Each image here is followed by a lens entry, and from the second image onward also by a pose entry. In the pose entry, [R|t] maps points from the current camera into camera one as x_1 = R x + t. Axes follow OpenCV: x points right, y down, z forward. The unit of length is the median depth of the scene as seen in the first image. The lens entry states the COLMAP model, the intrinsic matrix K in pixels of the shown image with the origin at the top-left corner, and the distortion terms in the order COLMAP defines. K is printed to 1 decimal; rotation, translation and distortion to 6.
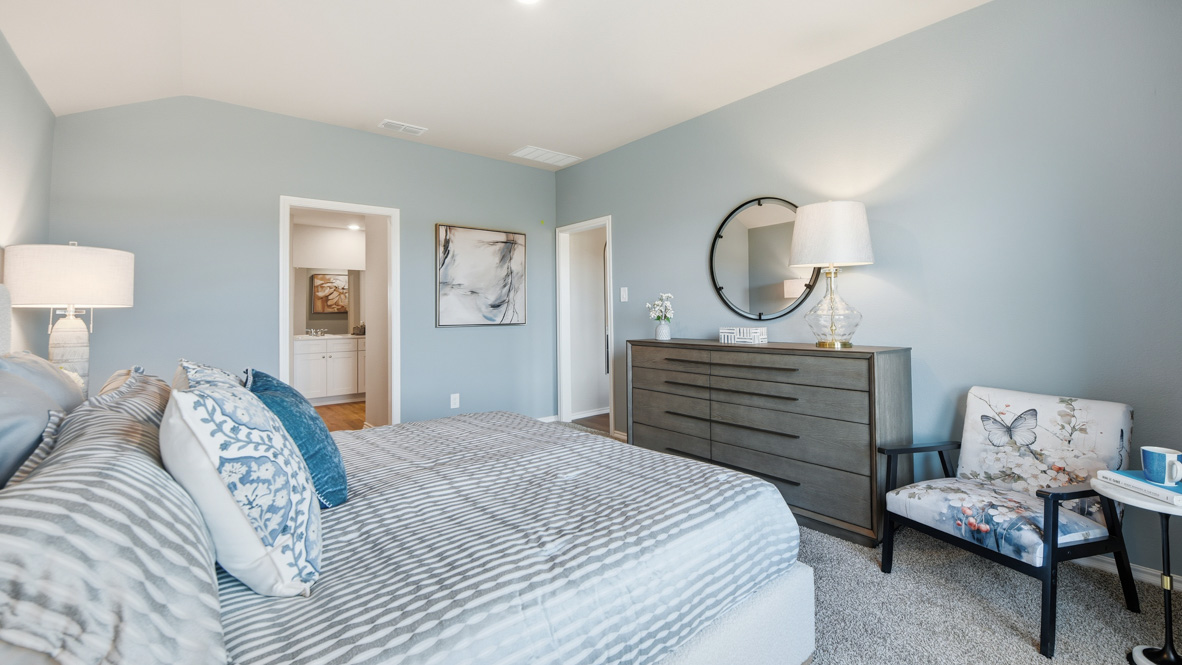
lens RADIAL K [[477.9, 0, 589.3], [0, 477.9, 306.0], [0, 0, 1]] dist [-0.000592, -0.000097]
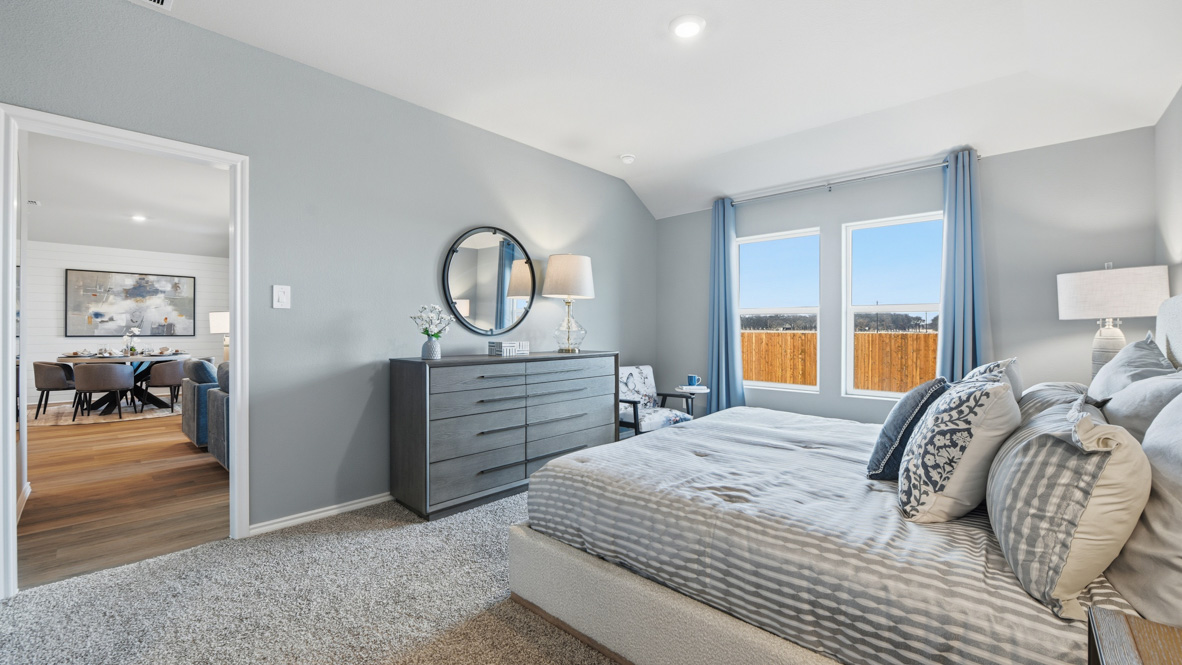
lens RADIAL K [[475.7, 0, 589.3], [0, 475.7, 329.6], [0, 0, 1]] dist [-0.001315, -0.000319]
pose [[-0.119613, 0.009730, 0.992773, -0.869084], [-0.017602, 0.999774, -0.011920, 0.028131], [-0.992665, -0.018900, -0.119414, 0.998705]]
